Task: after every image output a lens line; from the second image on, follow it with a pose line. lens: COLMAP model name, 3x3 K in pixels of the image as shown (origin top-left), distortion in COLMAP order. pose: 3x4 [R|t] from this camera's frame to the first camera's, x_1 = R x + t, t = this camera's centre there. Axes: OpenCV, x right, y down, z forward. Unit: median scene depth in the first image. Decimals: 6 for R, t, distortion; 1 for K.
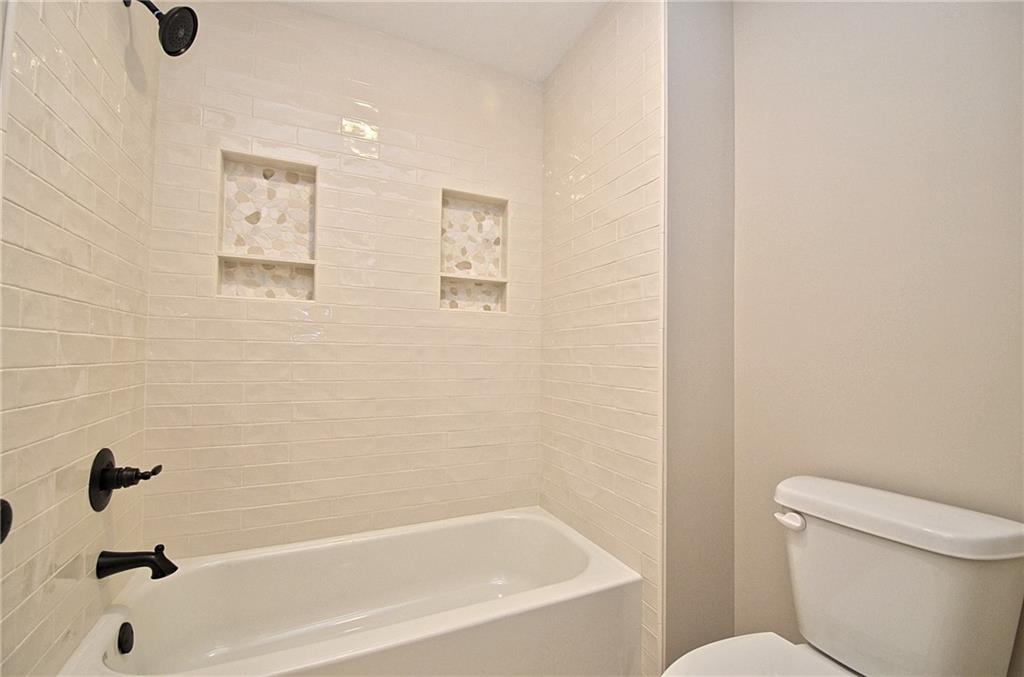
lens RADIAL K [[443.5, 0, 511.8], [0, 443.5, 339.1], [0, 0, 1]] dist [-0.008111, -0.008432]
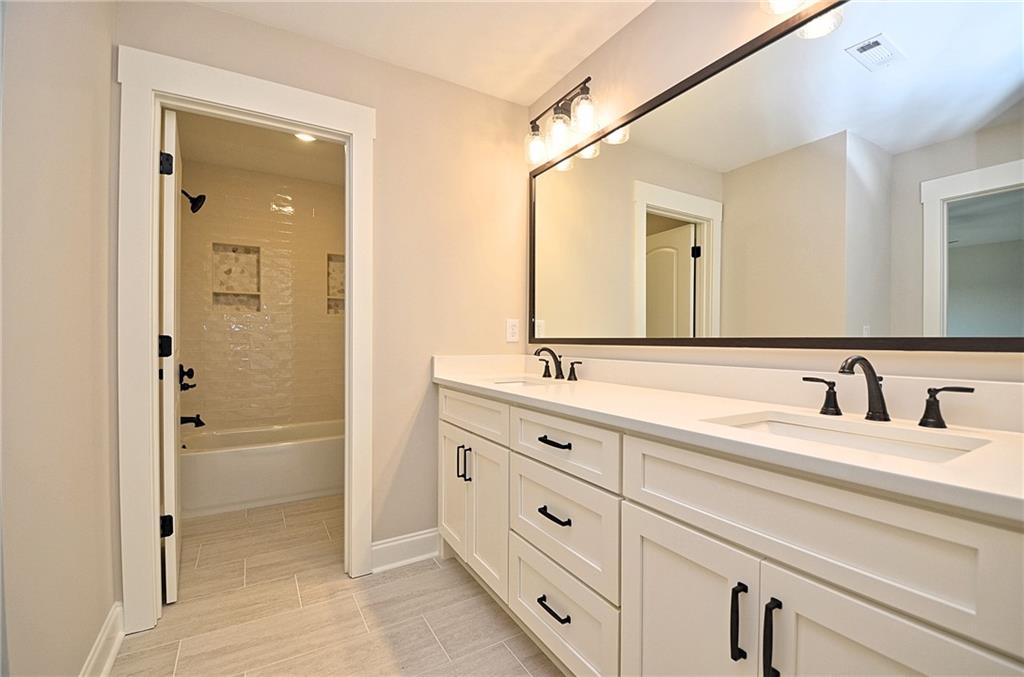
lens RADIAL K [[443.5, 0, 510.0], [0, 443.5, 338.5], [0, 0, 1]] dist [-0.008111, -0.008432]
pose [[0.995341, -0.013667, 0.095441, 0.506966], [0.011208, 0.999592, 0.026255, -0.005519], [-0.095761, -0.025063, 0.995089, -1.148720]]
